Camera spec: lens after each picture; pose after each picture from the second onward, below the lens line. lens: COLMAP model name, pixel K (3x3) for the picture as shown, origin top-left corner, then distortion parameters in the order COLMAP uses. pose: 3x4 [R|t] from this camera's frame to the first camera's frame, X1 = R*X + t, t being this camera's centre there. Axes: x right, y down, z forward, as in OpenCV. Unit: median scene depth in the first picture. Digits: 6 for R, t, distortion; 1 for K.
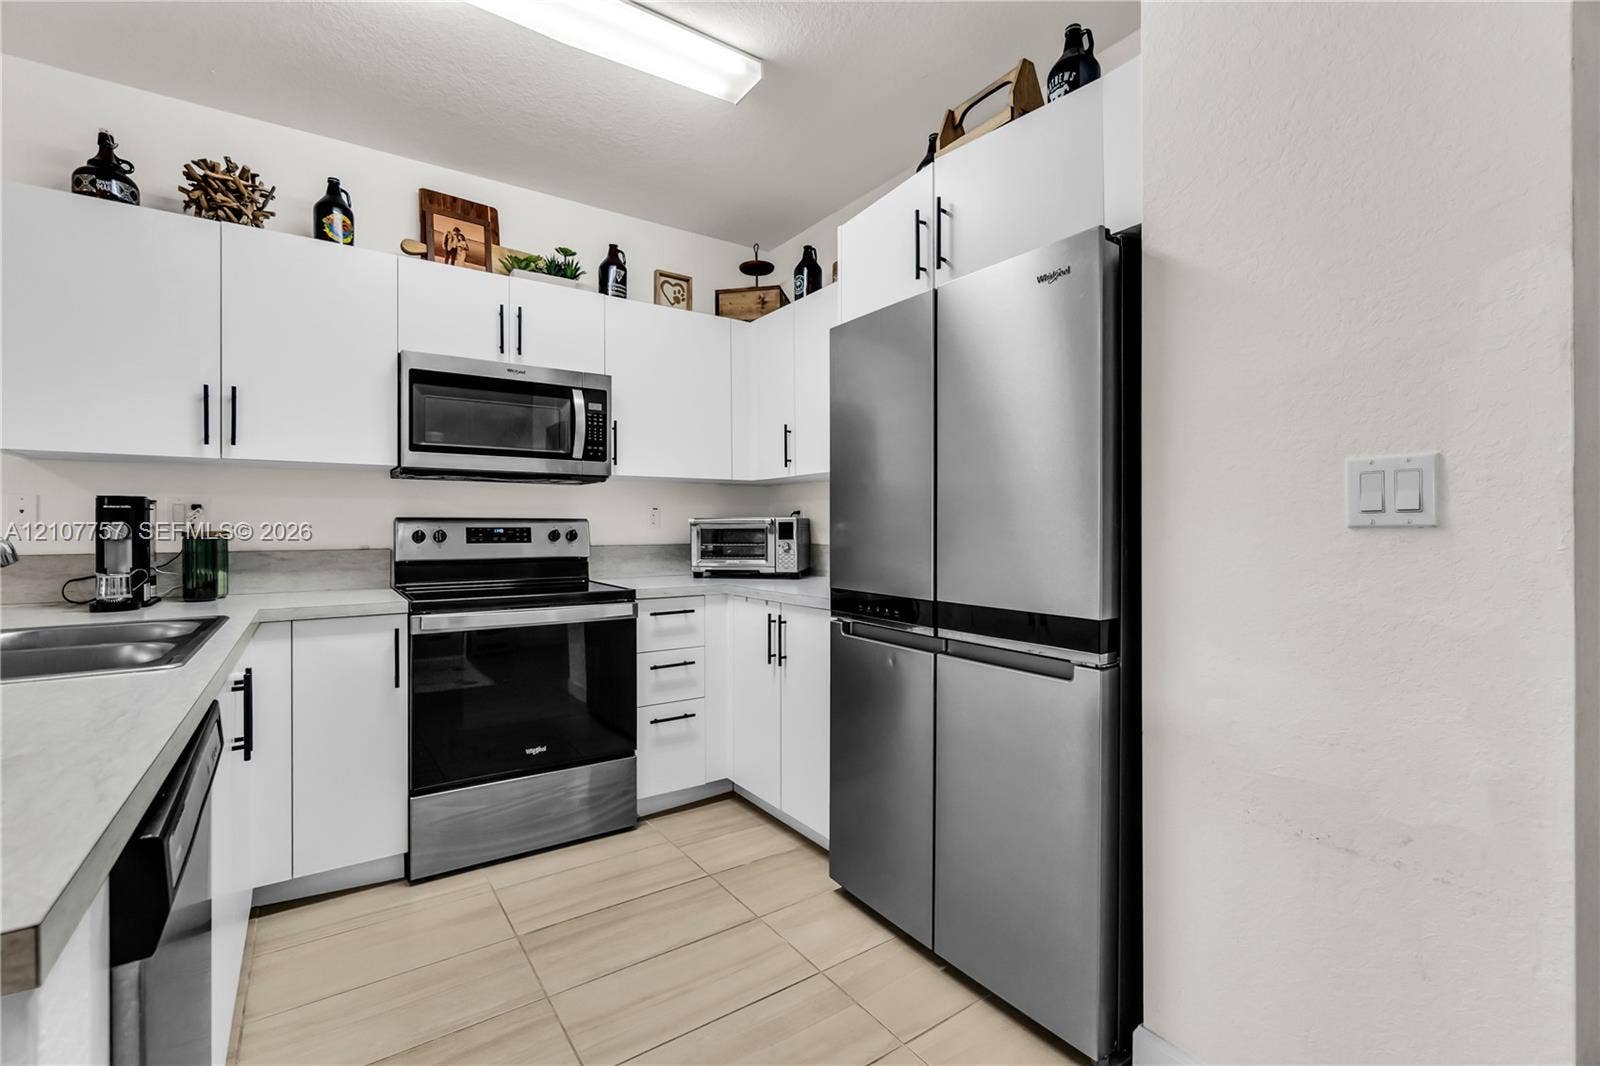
lens RADIAL K [[690.7, 0, 790.4], [0, 690.7, 529.0], [0, 0, 1]] dist [-0.006726, -0.000392]
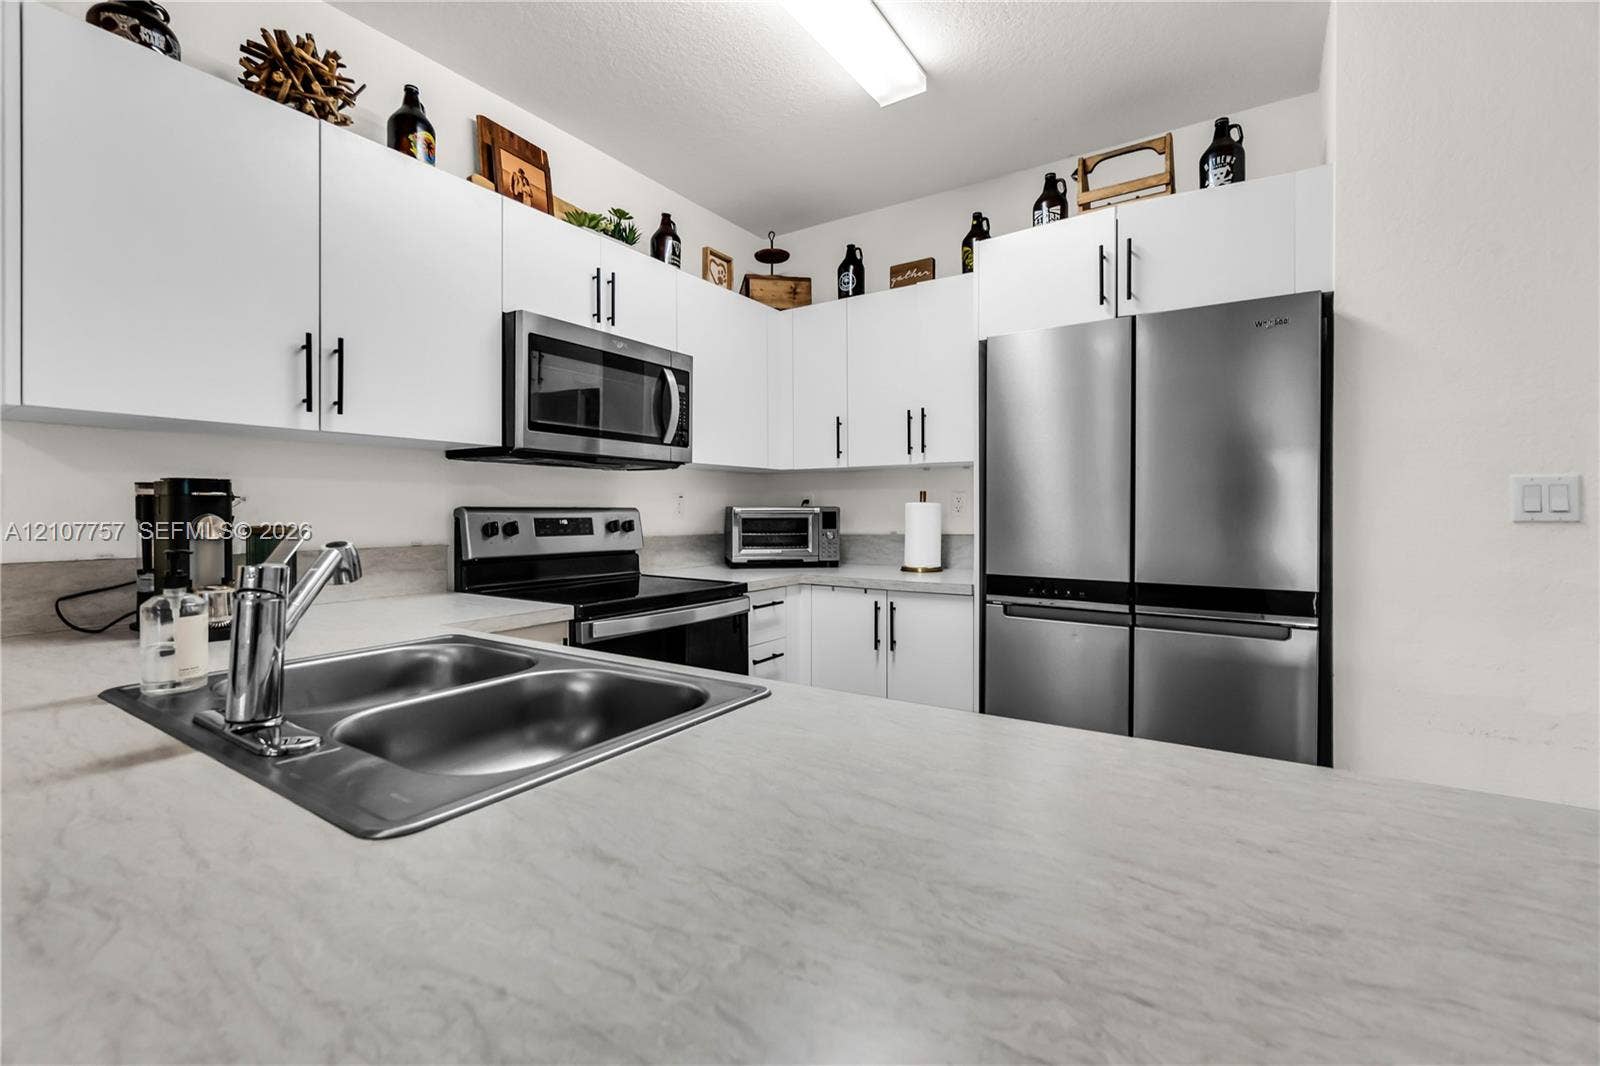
lens RADIAL K [[689.9, 0, 790.9], [0, 689.9, 517.2], [0, 0, 1]] dist [-0.004773, 0.000007]
pose [[0.929958, -0.002151, 0.367658, -0.503602], [-0.000050, 0.999982, 0.005977, -0.009126], [-0.367665, -0.005576, 0.929942, 0.078887]]
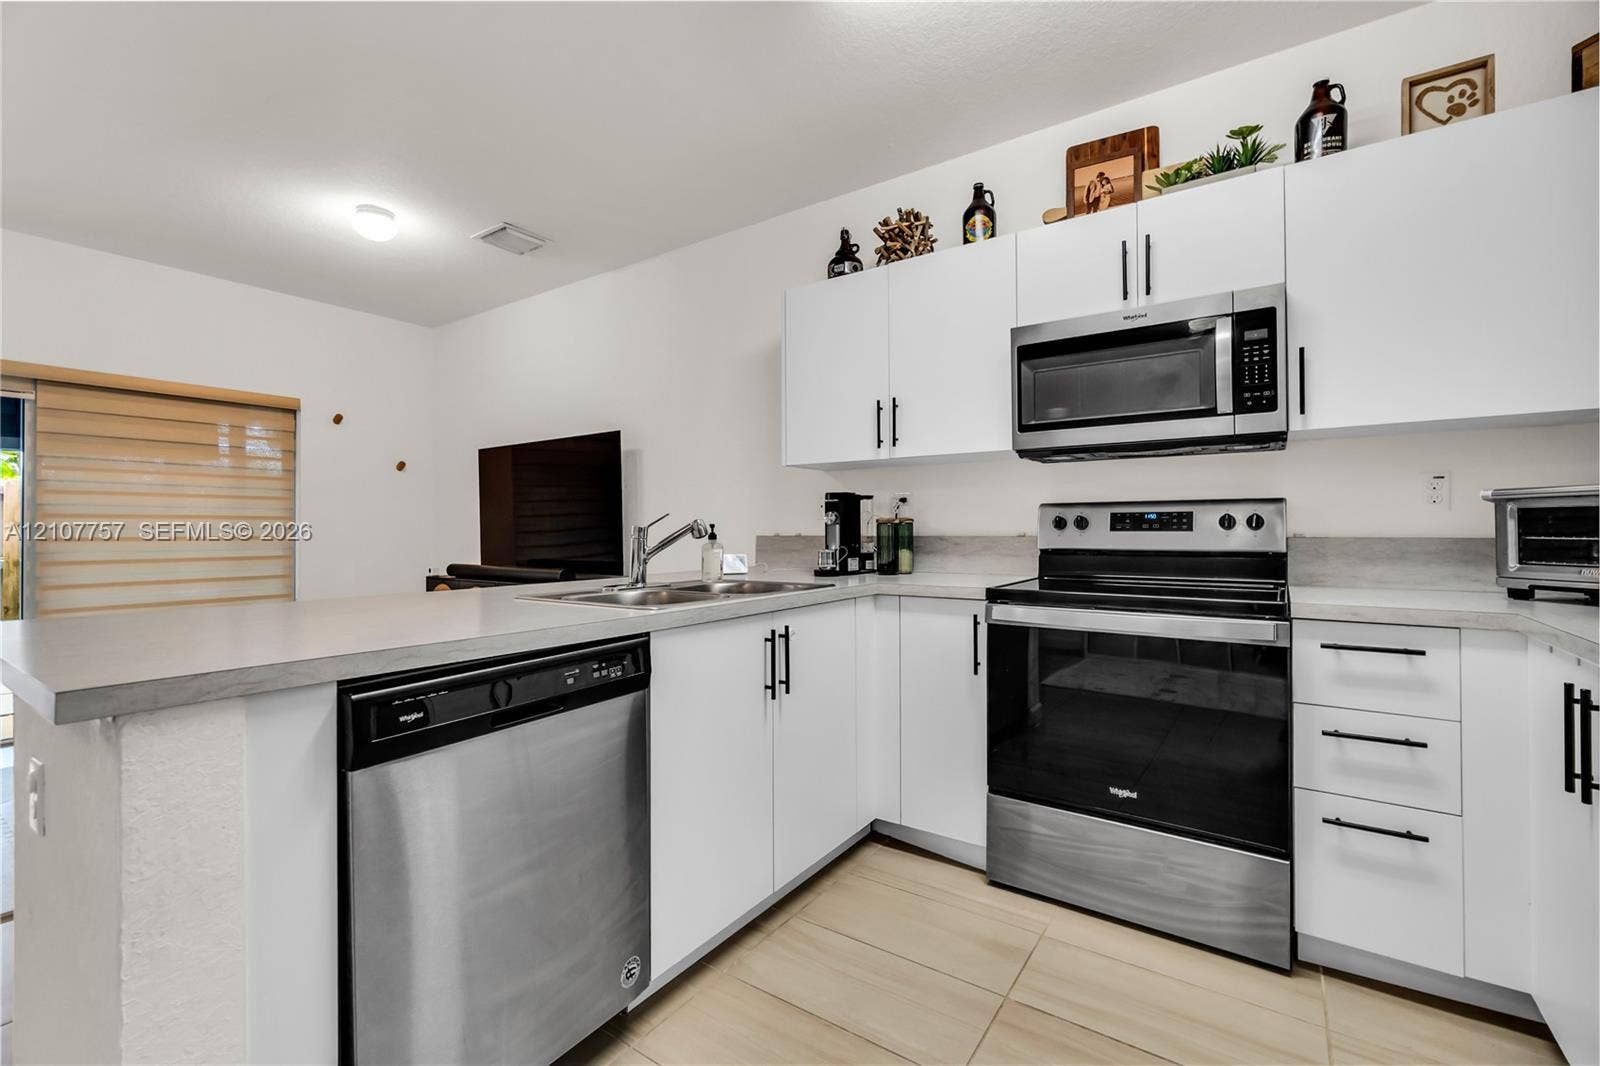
lens RADIAL K [[693.1, 0, 793.5], [0, 693.1, 525.8], [0, 0, 1]] dist [0.000329, 0.000085]
pose [[0.350777, -0.003734, -0.936452, 0.212534], [0.002427, 0.999992, -0.003078, 0.016286], [0.936456, -0.001193, 0.350783, 0.330870]]
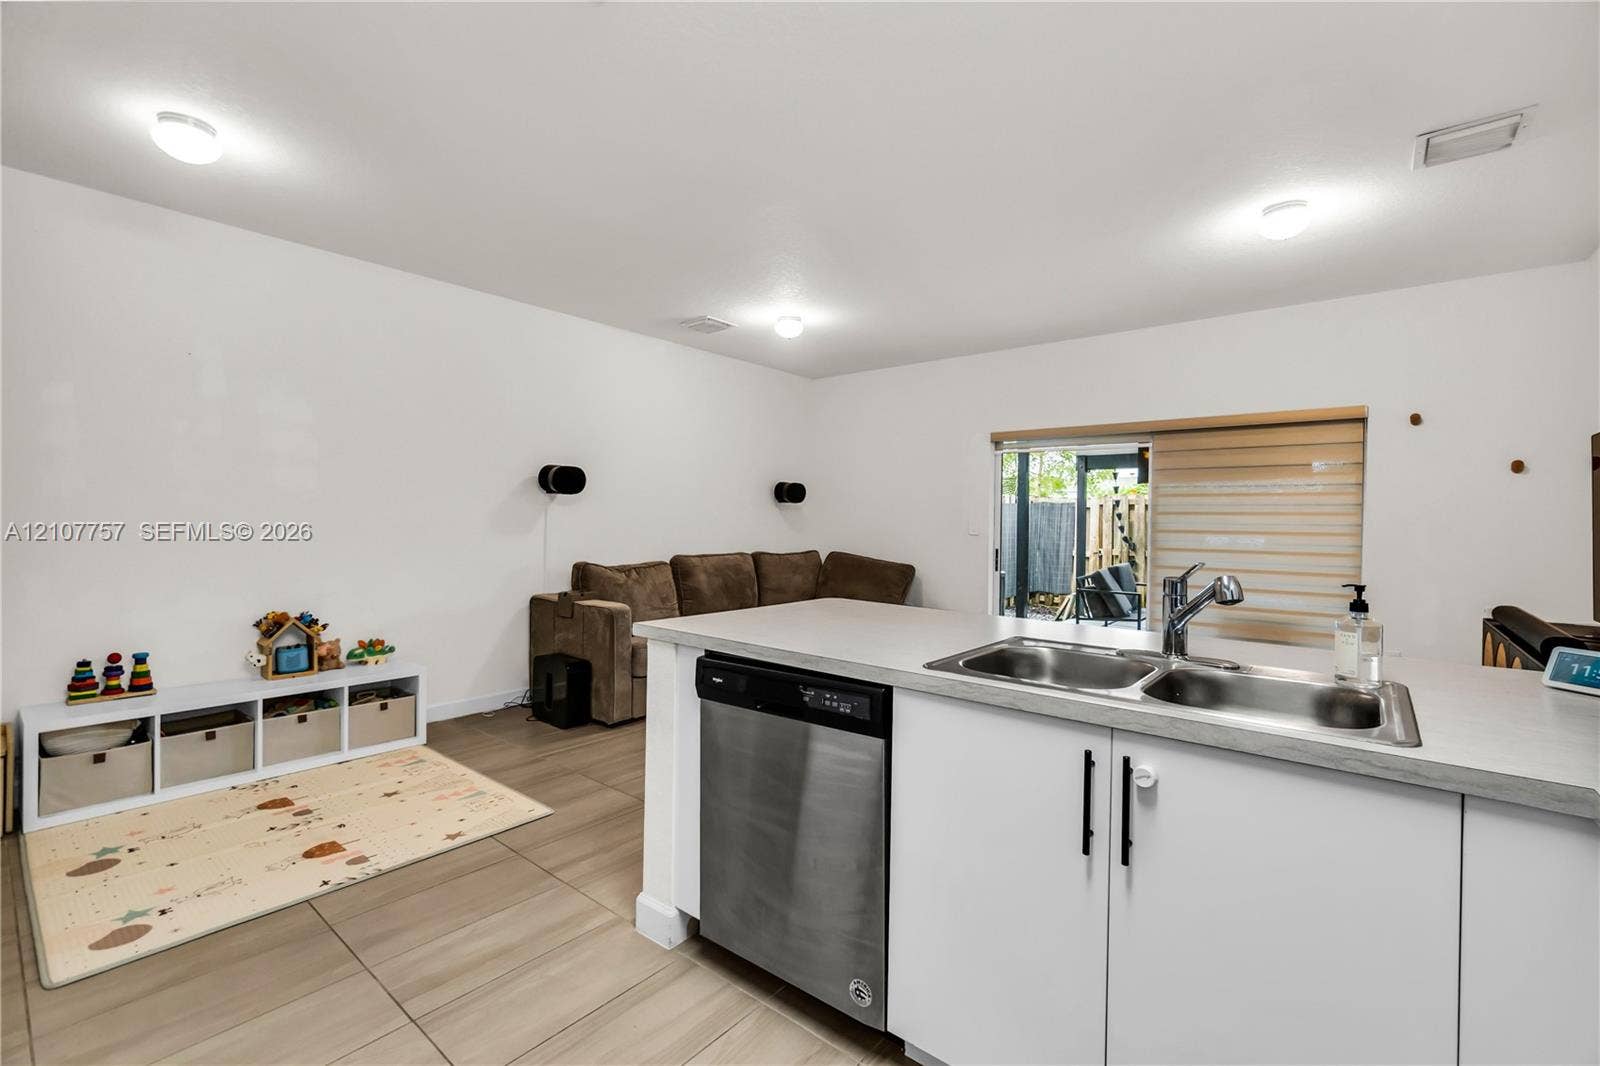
lens RADIAL K [[693.1, 0, 793.5], [0, 693.1, 525.8], [0, 0, 1]] dist [0.000329, 0.000085]
pose [[-0.961900, -0.006374, -0.273327, -0.123163], [-0.009791, 0.999890, 0.011139, -0.035206], [0.273226, 0.013390, -0.961857, 0.938481]]
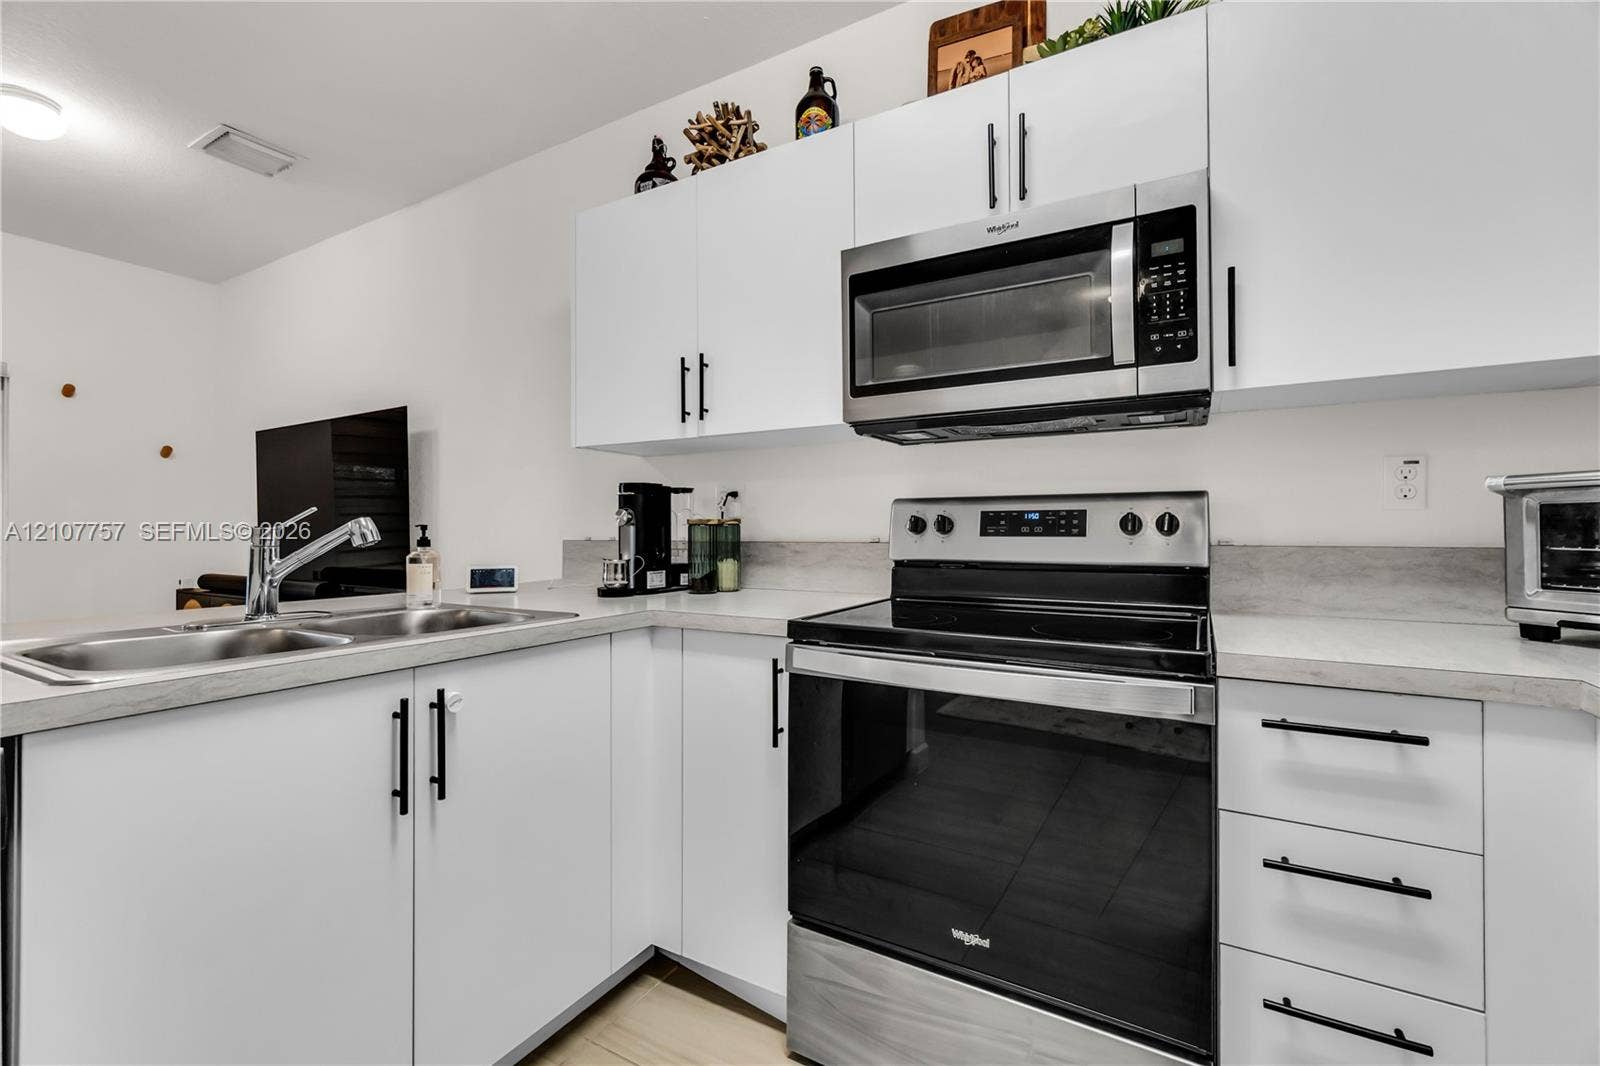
lens RADIAL K [[696.3, 0, 787.6], [0, 696.3, 527.3], [0, 0, 1]] dist [-0.002236, 0.000340]
pose [[0.421273, -0.002526, -0.906931, 0.038459], [-0.000353, 0.999996, -0.002949, 0.015084], [0.906934, 0.001563, 0.421270, 0.585072]]
